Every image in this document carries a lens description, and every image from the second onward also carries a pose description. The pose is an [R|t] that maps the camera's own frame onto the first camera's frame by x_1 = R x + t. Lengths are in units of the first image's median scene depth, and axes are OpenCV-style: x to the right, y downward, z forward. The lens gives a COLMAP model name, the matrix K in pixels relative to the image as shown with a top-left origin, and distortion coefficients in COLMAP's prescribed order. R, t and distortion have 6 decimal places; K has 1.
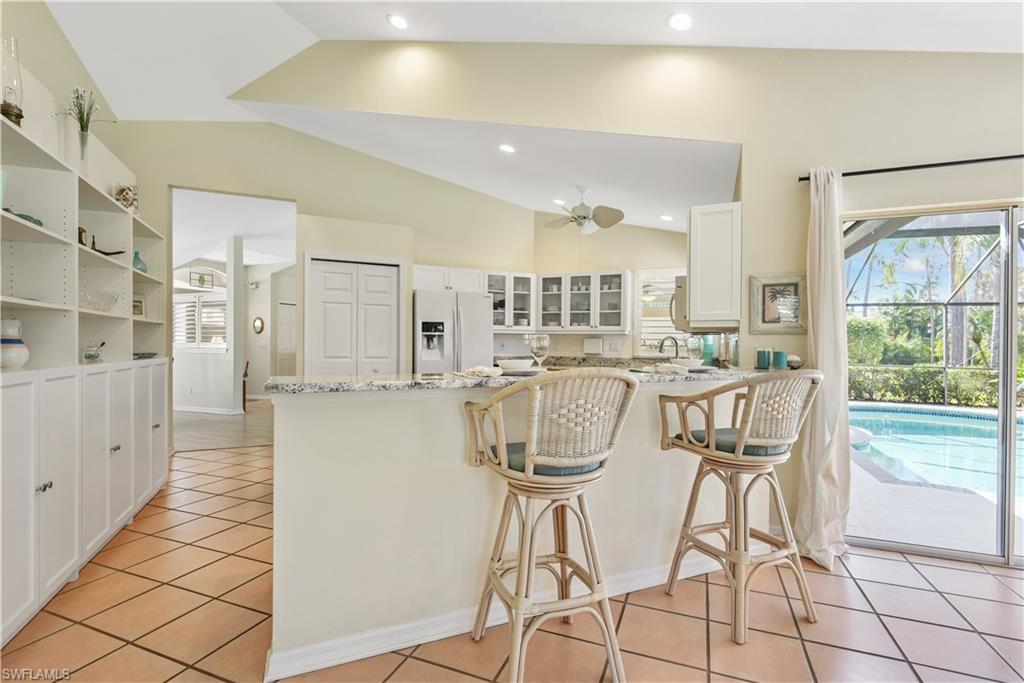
lens RADIAL K [[476.4, 0, 516.4], [0, 476.4, 344.2], [0, 0, 1]] dist [0.014890, -0.008367]
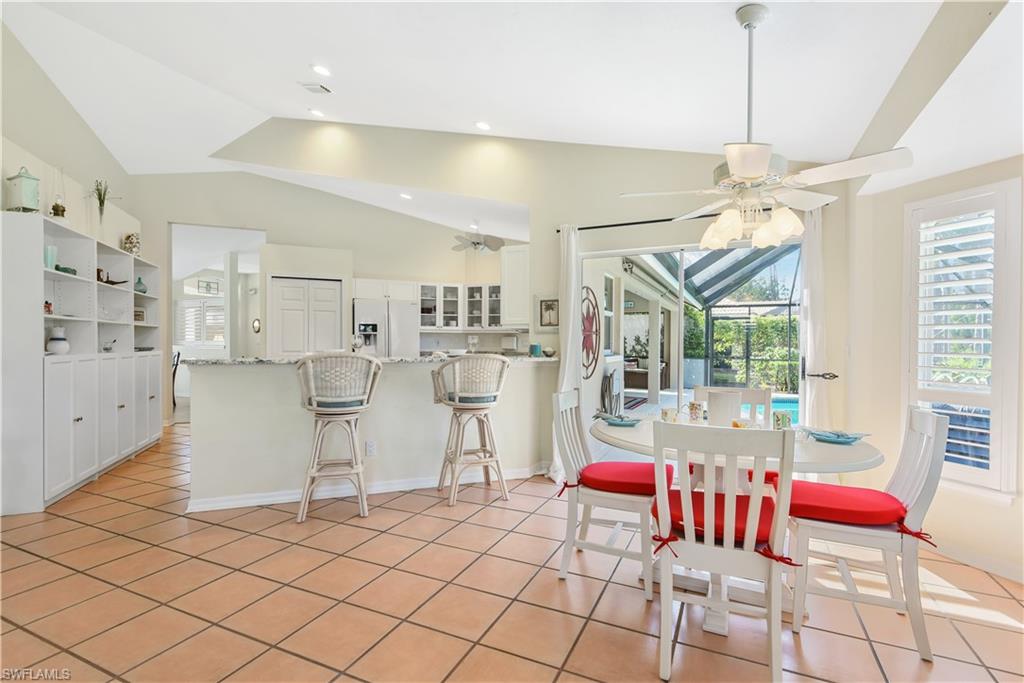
lens RADIAL K [[476.4, 0, 514.4], [0, 476.4, 346.6], [0, 0, 1]] dist [0.014890, -0.008367]
pose [[0.998930, -0.000888, -0.046247, 0.265718], [0.001338, 0.999952, 0.009715, 0.002493], [0.046236, -0.009766, 0.998883, -0.260240]]
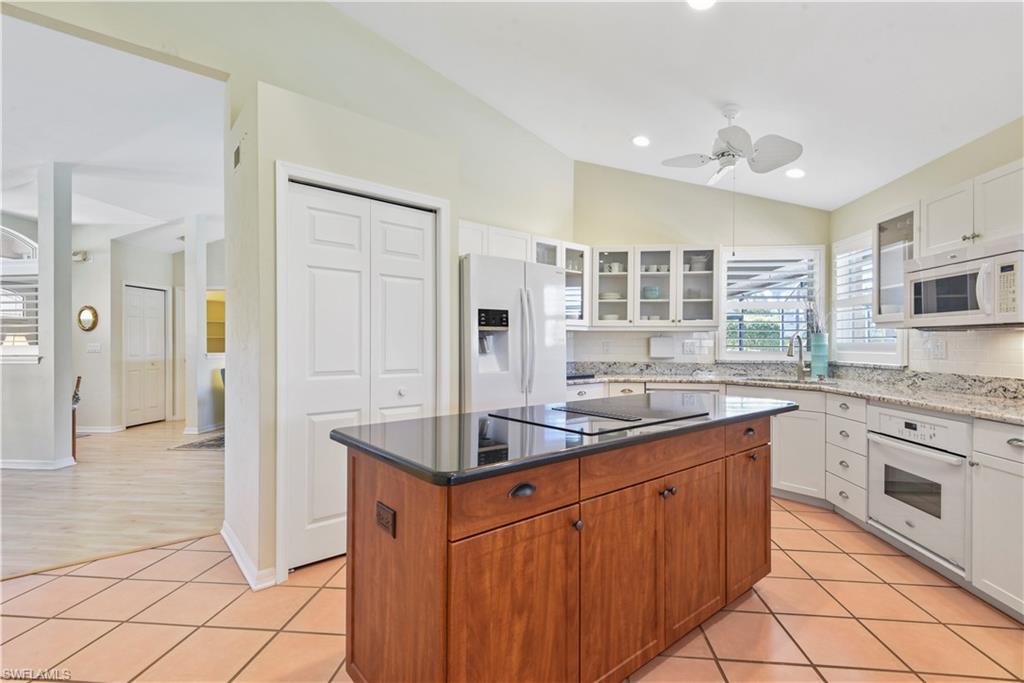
lens RADIAL K [[476.4, 0, 513.6], [0, 476.4, 342.0], [0, 0, 1]] dist [0.014890, -0.008367]
pose [[0.961144, -0.004689, 0.276008, -0.304423], [0.005742, 0.999979, -0.003007, -0.004150], [-0.275988, 0.004474, 0.961151, 0.401838]]
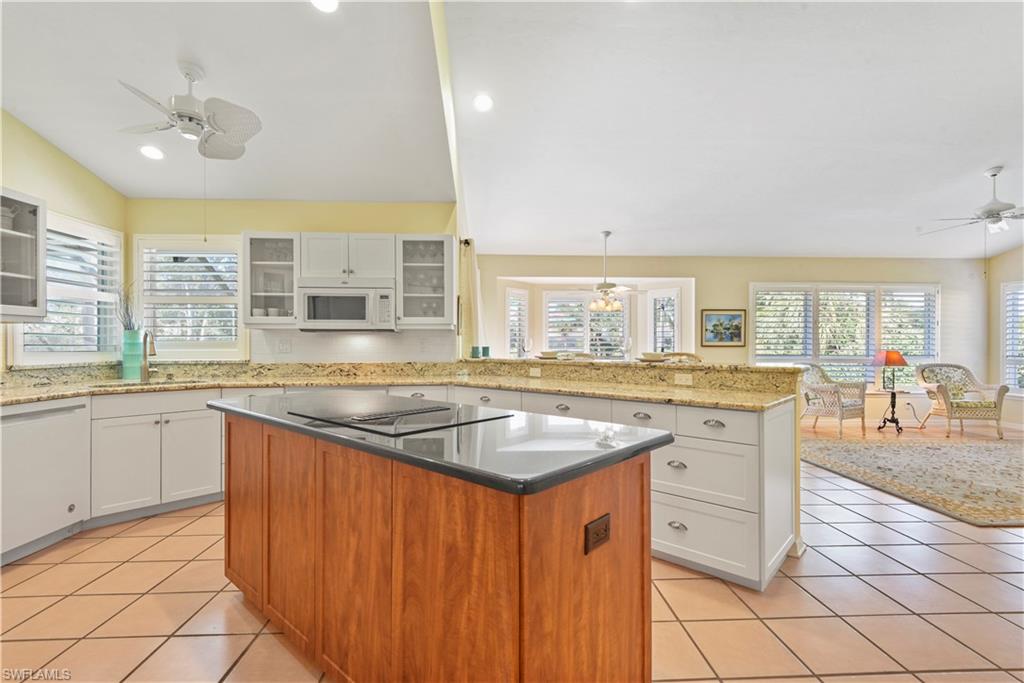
lens RADIAL K [[476.4, 0, 509.7], [0, 476.4, 341.3], [0, 0, 1]] dist [0.014890, -0.008367]
pose [[-0.406550, -0.005067, 0.913614, -0.515462], [-0.001402, 0.999987, 0.004922, -0.005727], [-0.913627, 0.000720, -0.406552, 0.844306]]
